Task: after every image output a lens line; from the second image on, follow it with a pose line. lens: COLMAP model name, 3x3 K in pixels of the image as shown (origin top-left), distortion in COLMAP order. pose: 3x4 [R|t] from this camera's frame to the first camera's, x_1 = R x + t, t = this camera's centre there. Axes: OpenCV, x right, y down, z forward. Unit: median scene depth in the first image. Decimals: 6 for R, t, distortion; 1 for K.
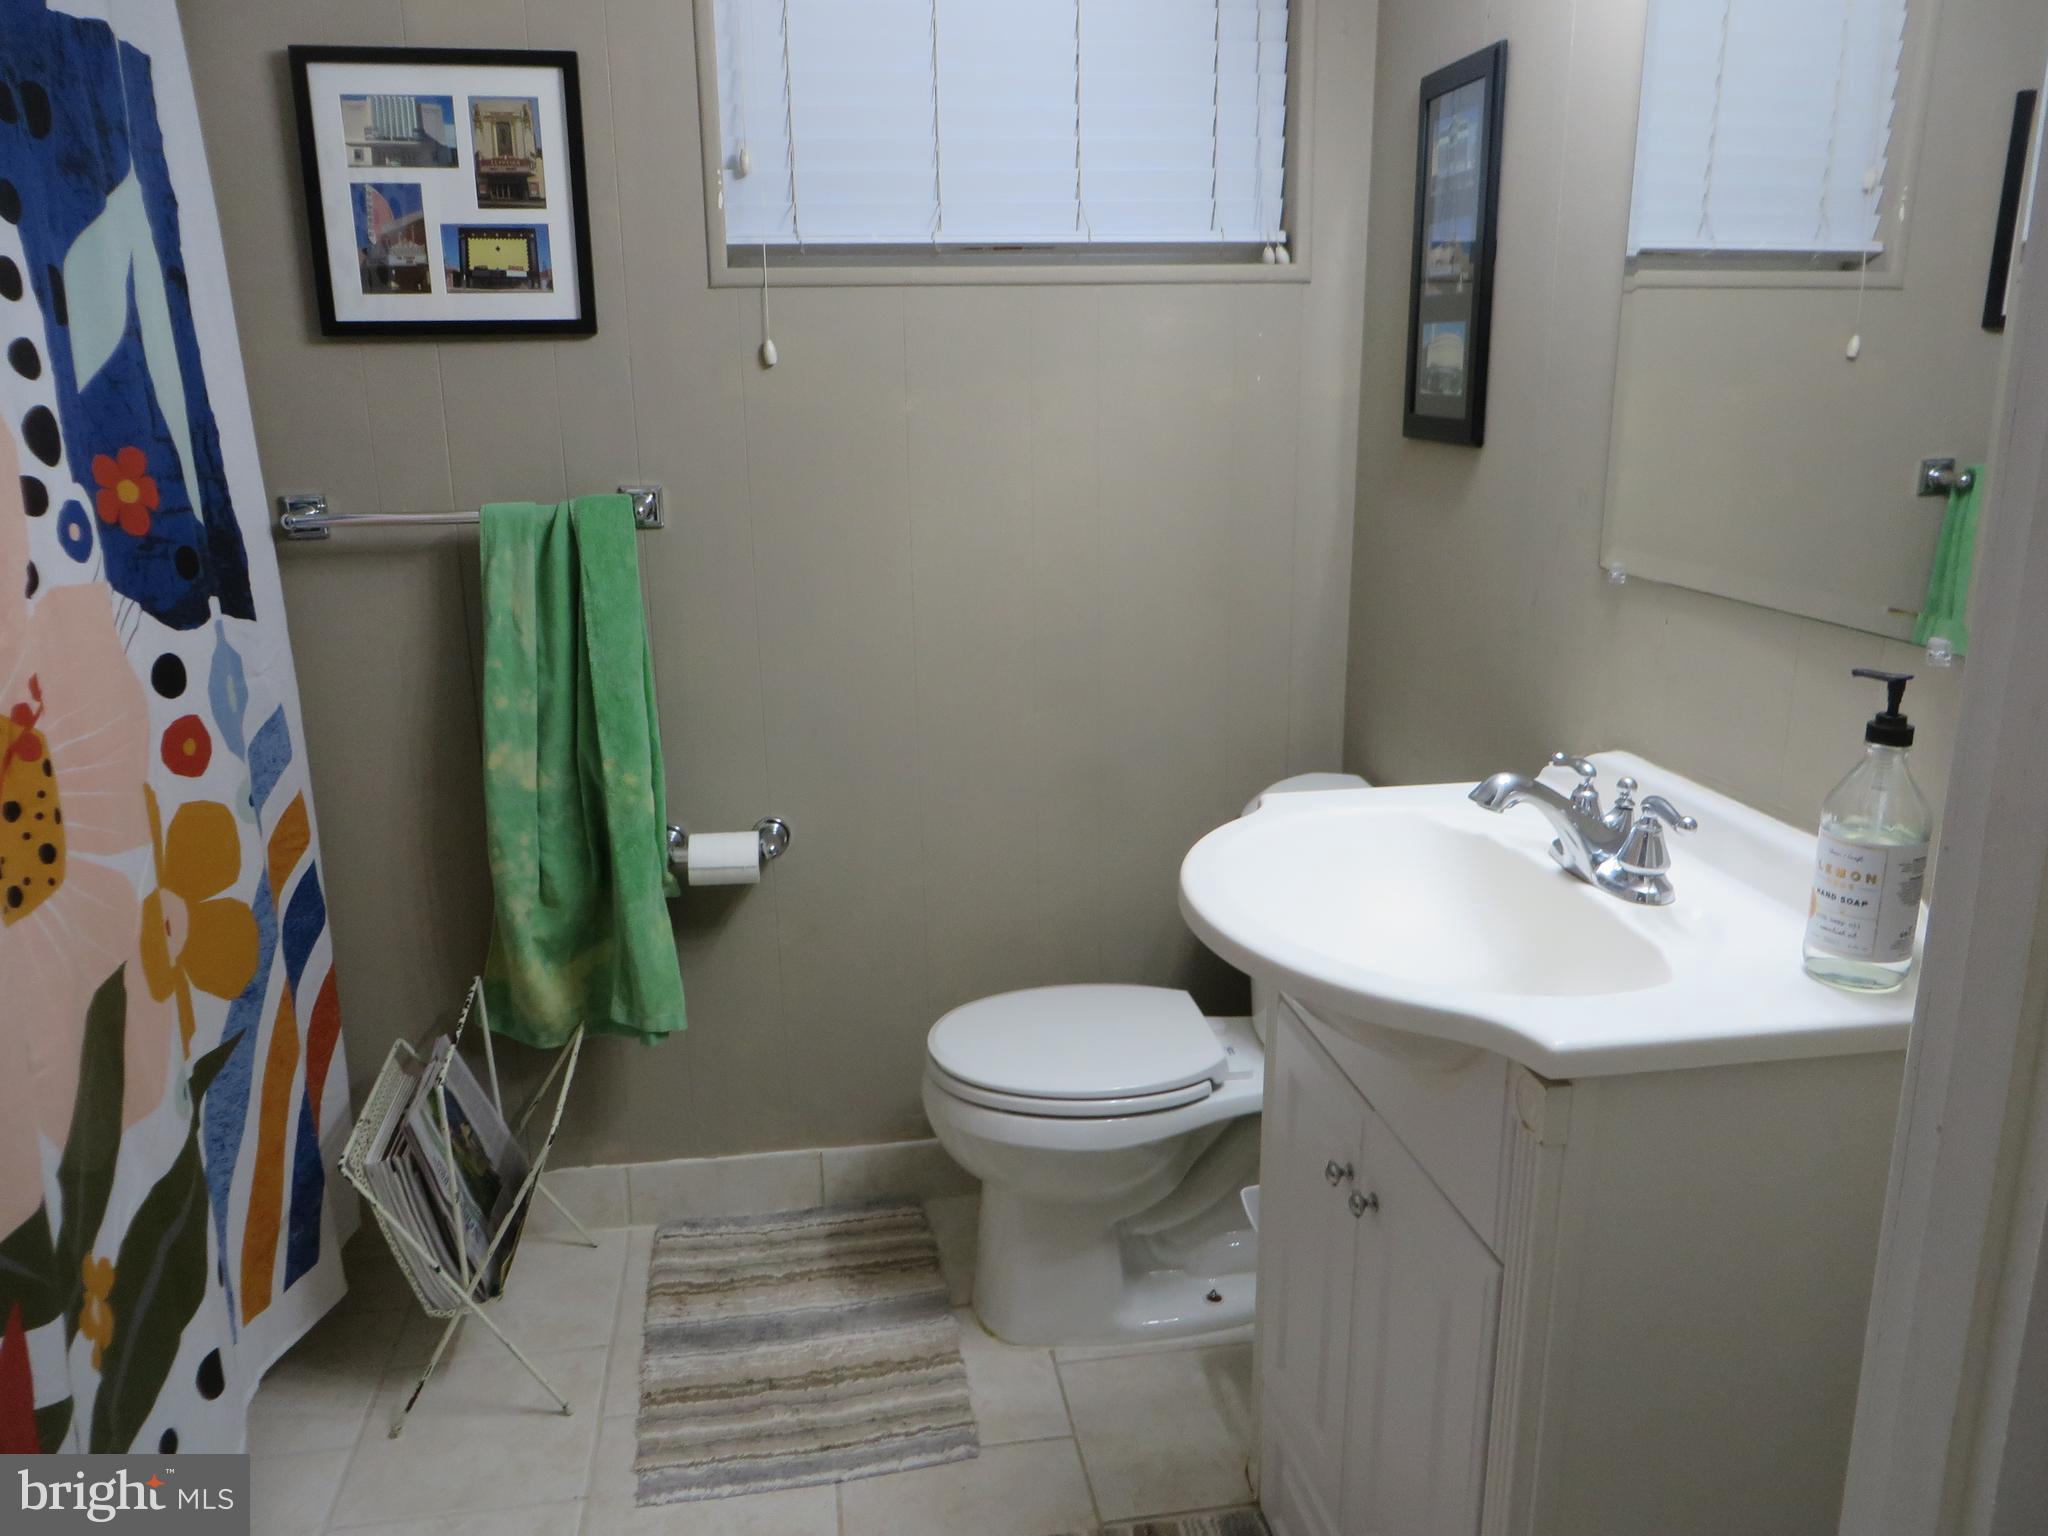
lens RADIAL K [[1501.2, 0, 1023.7], [0, 1501.2, 773.0], [0, 0, 1]] dist [-0.027159, 0.005274]
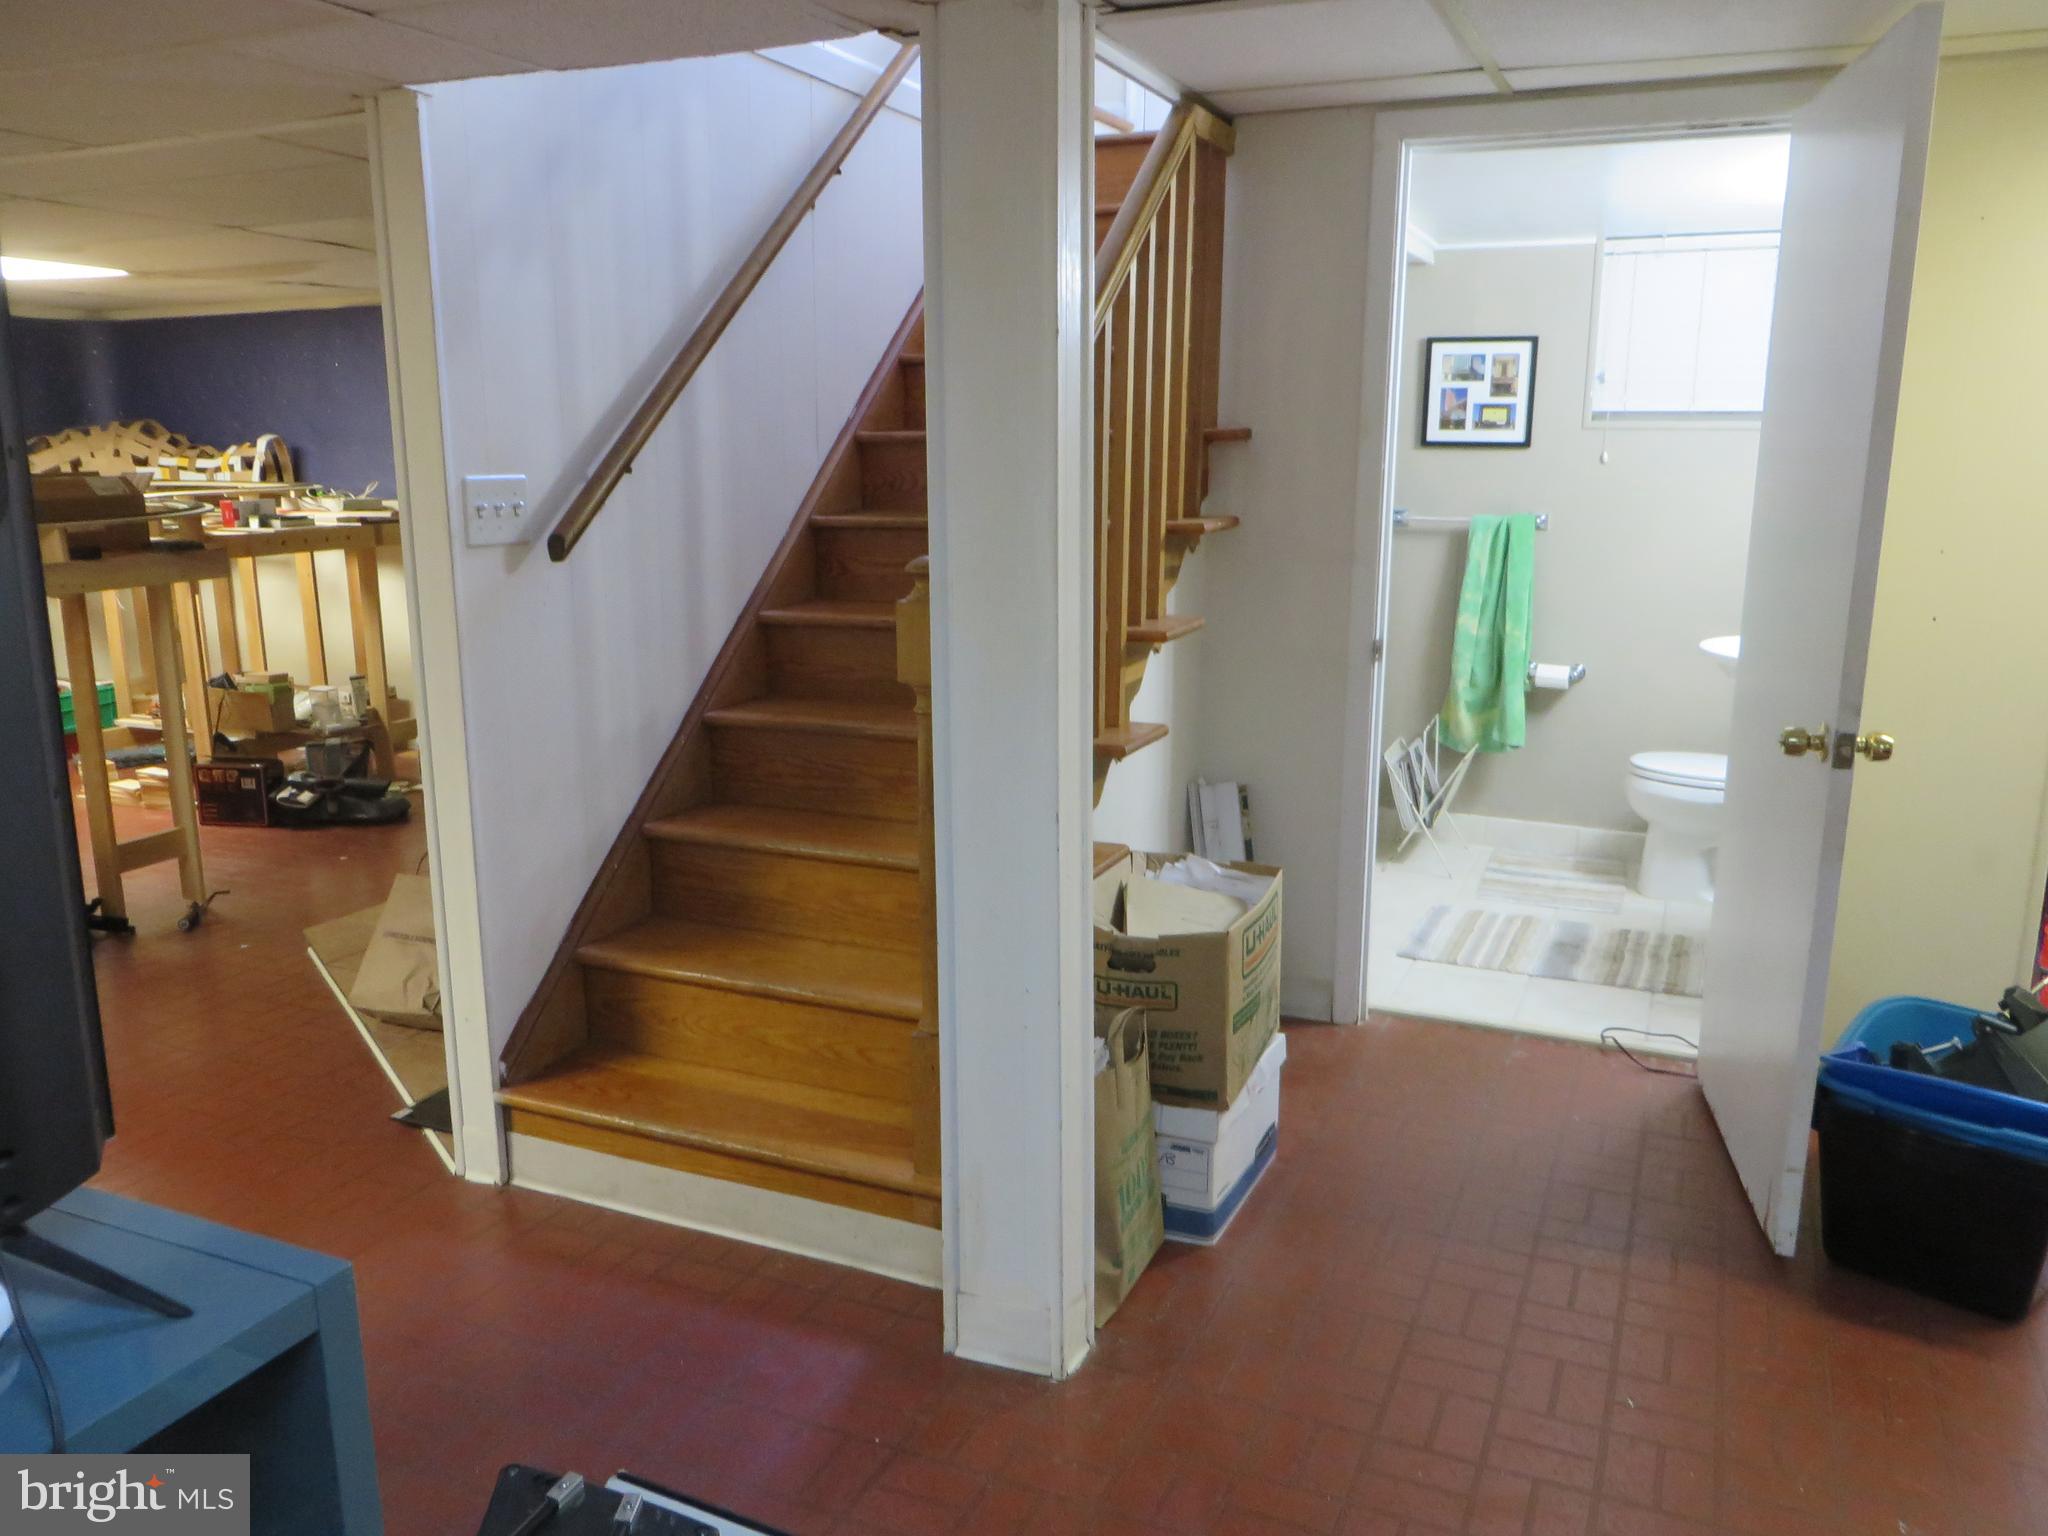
lens RADIAL K [[1501.2, 0, 1023.0], [0, 1501.2, 764.6], [0, 0, 1]] dist [-0.027159, 0.005274]
pose [[0.830242, 0.133241, -0.541244, 0.407702], [-0.153732, 0.988085, 0.007426, 0.319325], [0.535784, 0.077041, 0.840833, -1.426401]]
